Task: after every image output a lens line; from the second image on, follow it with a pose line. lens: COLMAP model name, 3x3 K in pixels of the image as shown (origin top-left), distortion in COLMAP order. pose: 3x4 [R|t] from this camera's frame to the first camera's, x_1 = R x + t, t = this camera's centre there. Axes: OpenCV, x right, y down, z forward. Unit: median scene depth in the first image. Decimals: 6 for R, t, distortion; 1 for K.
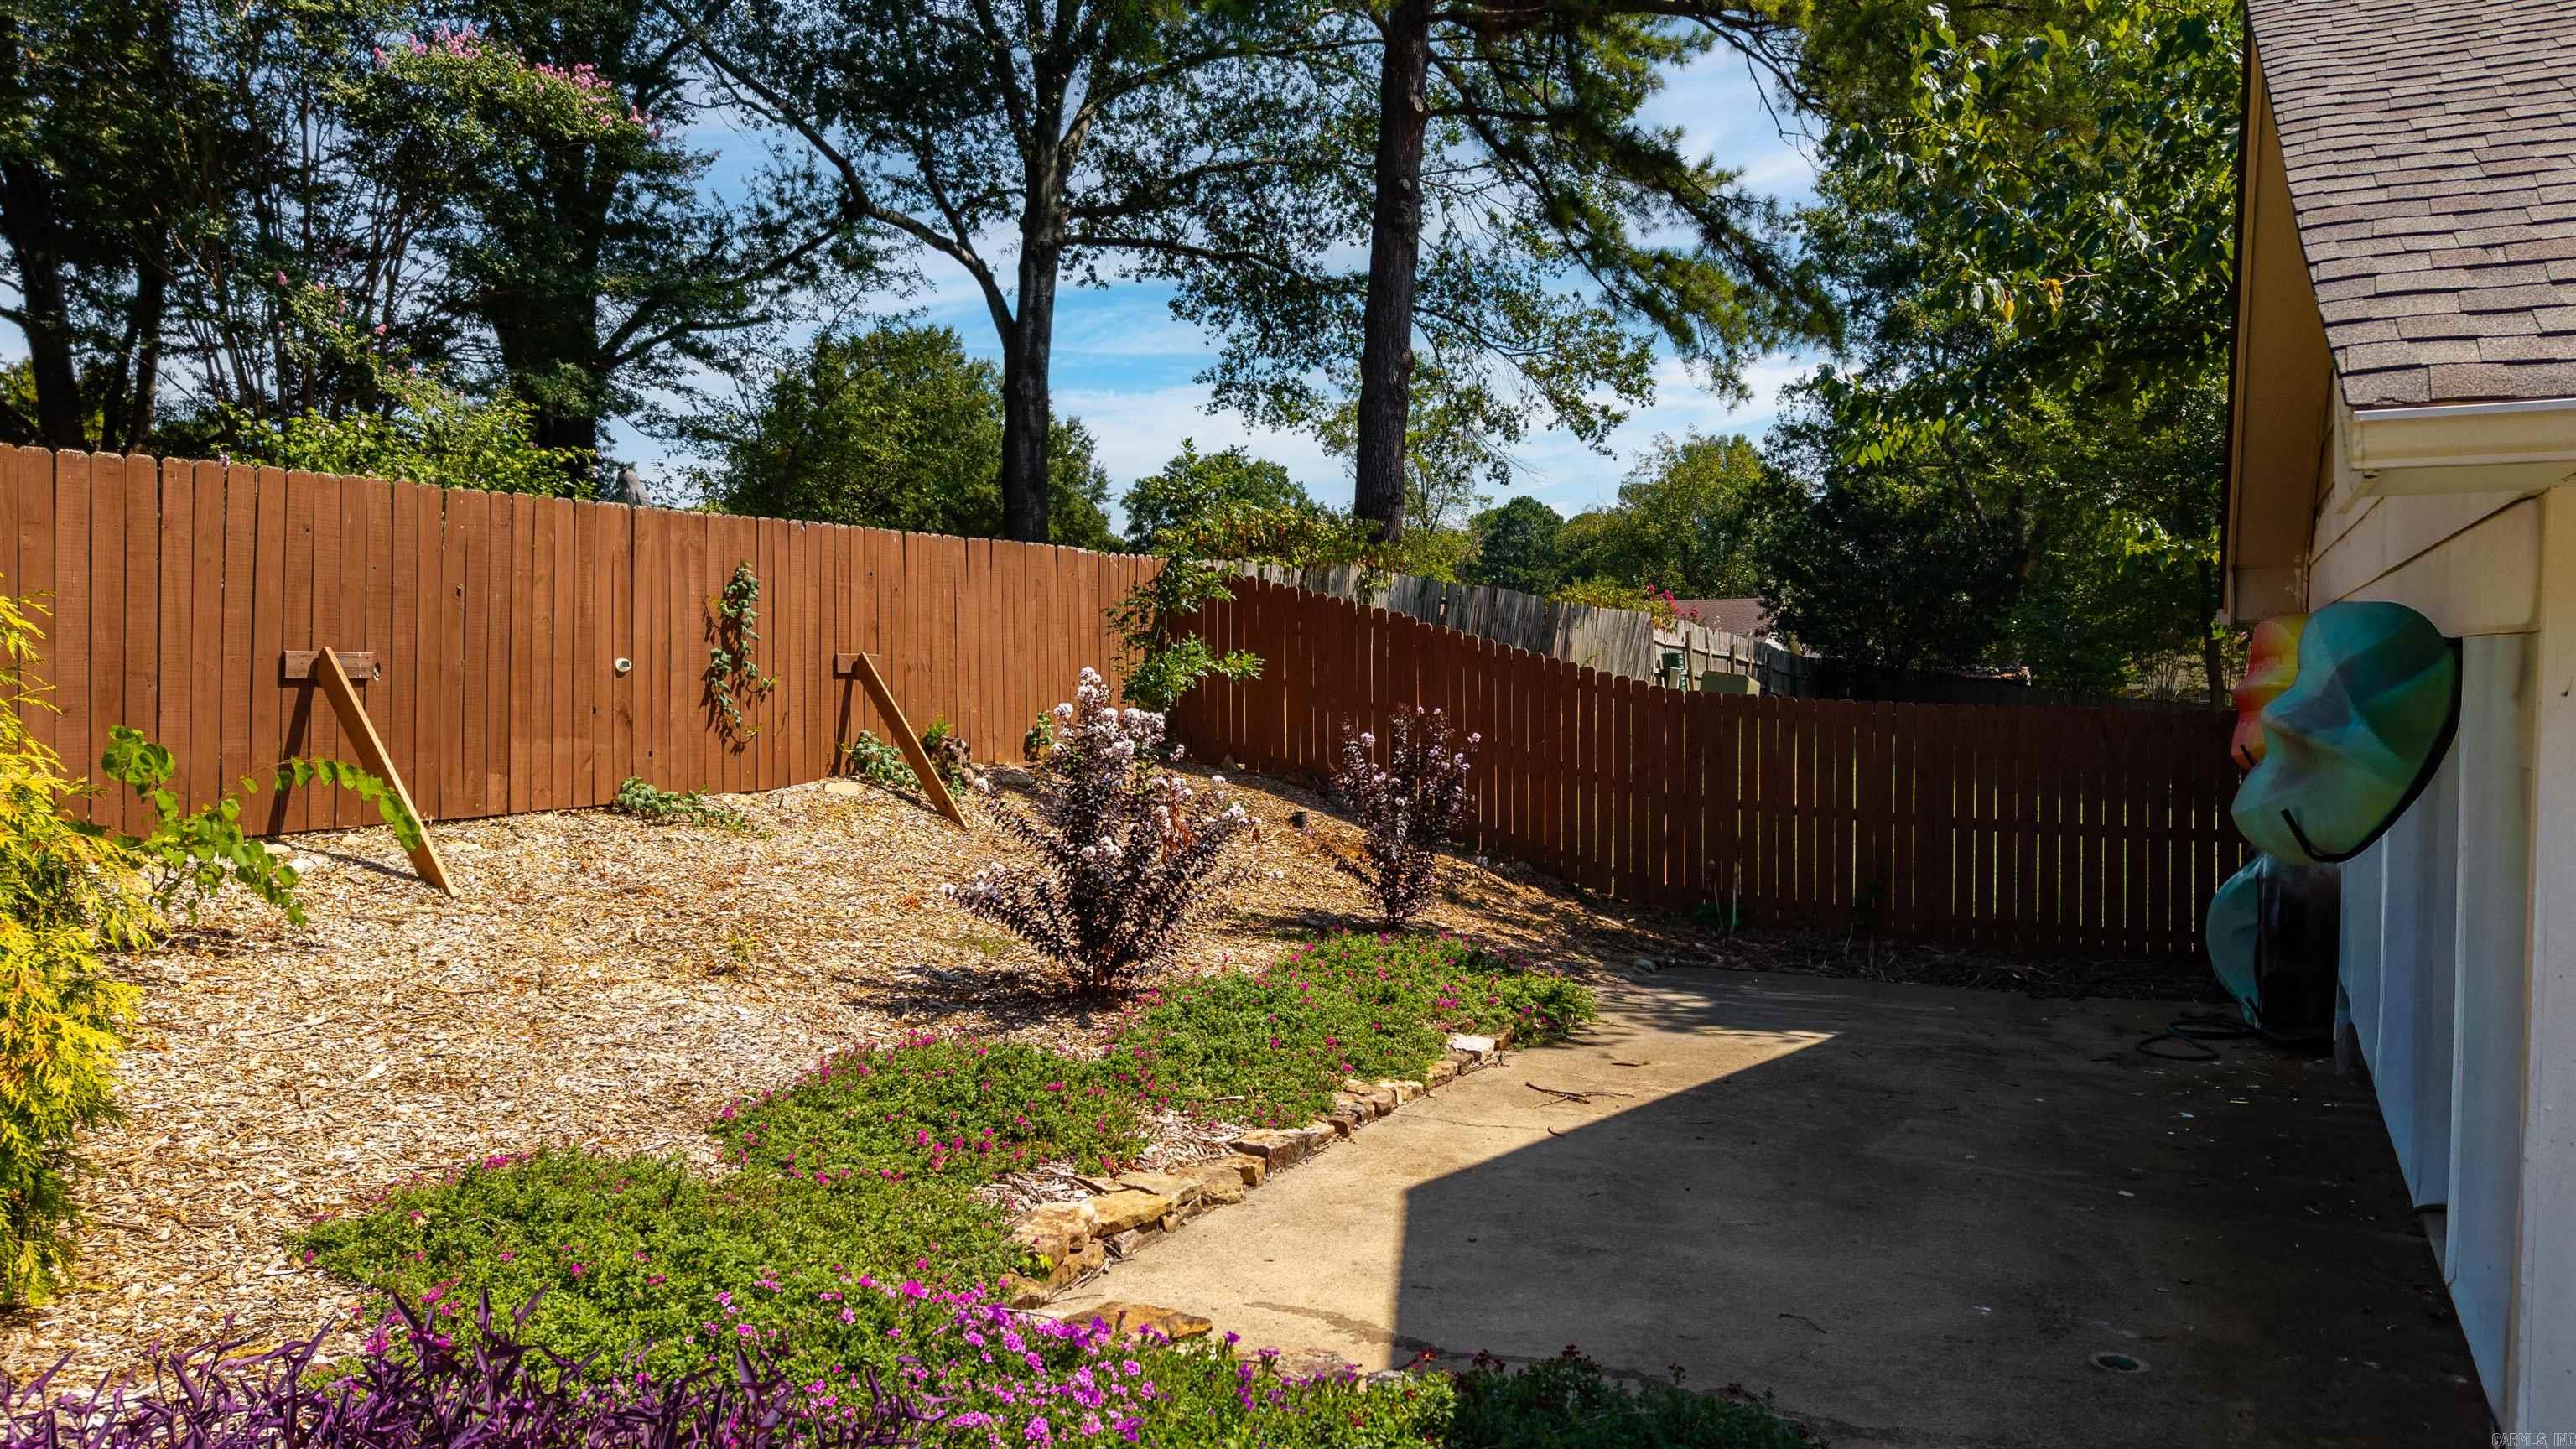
lens RADIAL K [[1775.3, 0, 1283.4], [0, 1775.3, 739.4], [0, 0, 1]] dist [0.002563, -0.005372]
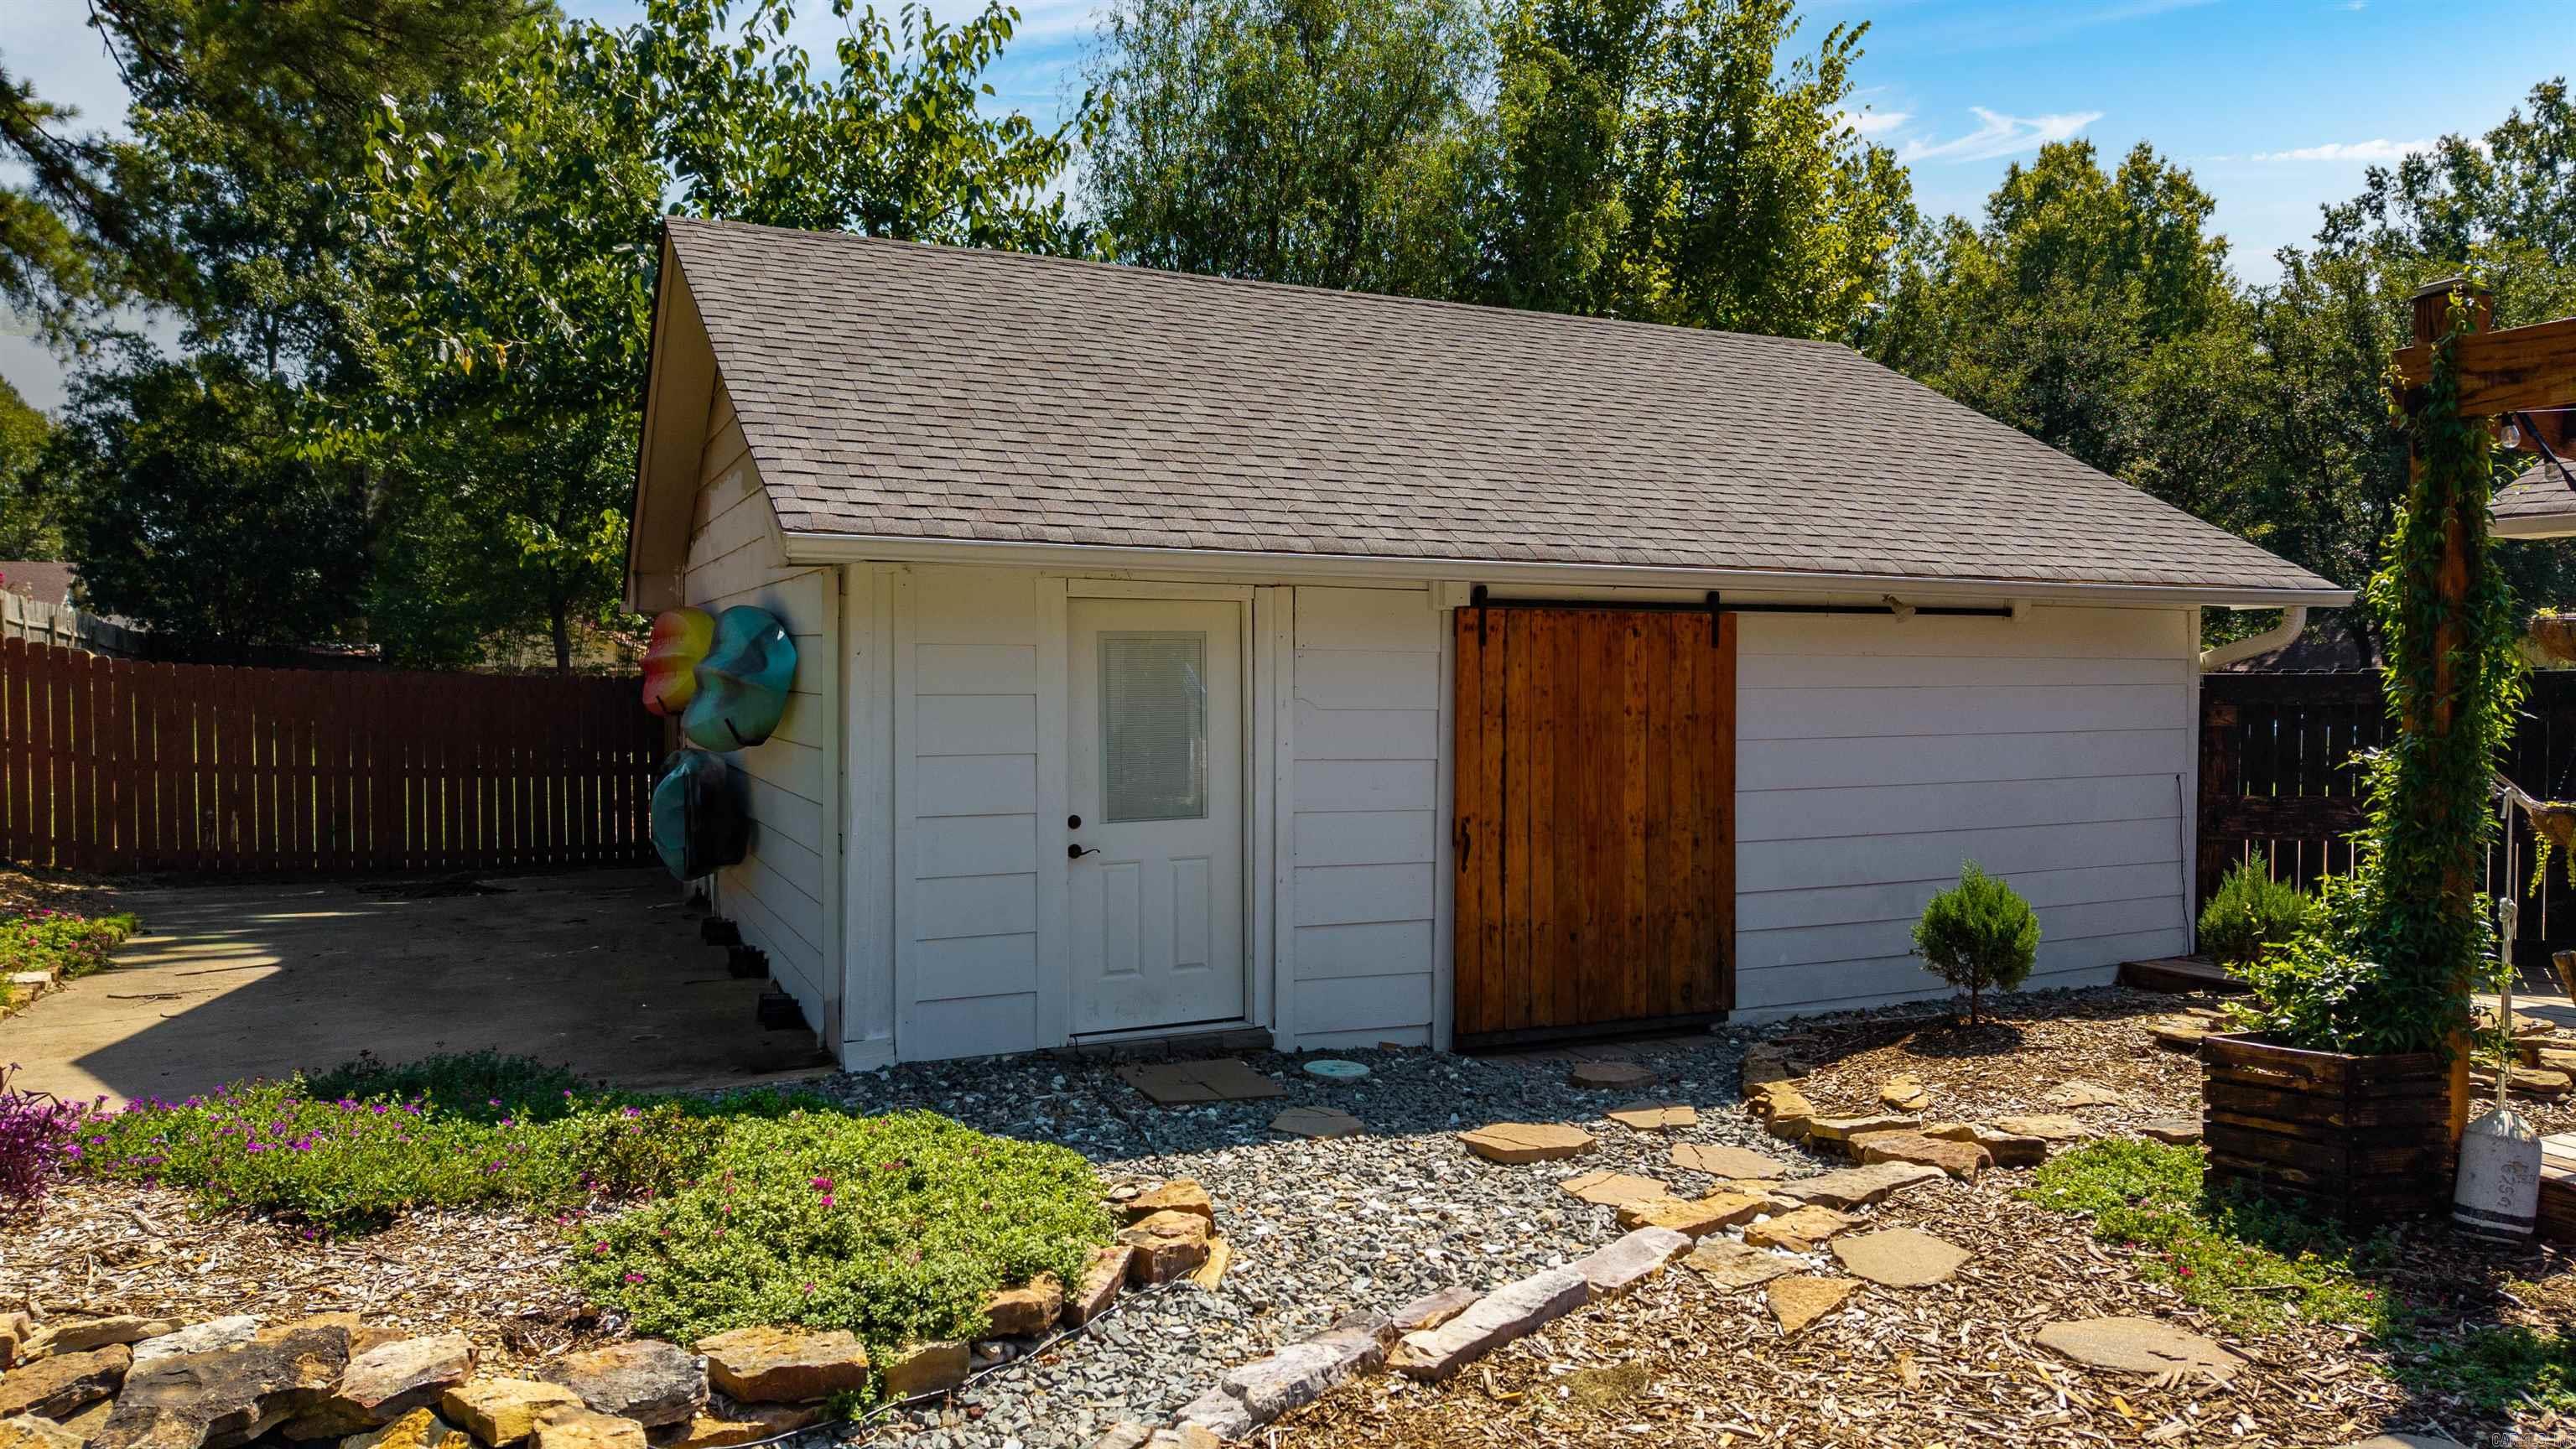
lens RADIAL K [[1775.3, 0, 1283.4], [0, 1775.3, 739.4], [0, 0, 1]] dist [0.002563, -0.005372]
pose [[0.635084, -0.028639, 0.771912, -0.152835], [0.019305, 0.999589, 0.021203, 0.008847], [-0.772201, 0.001436, 0.635376, -0.190654]]
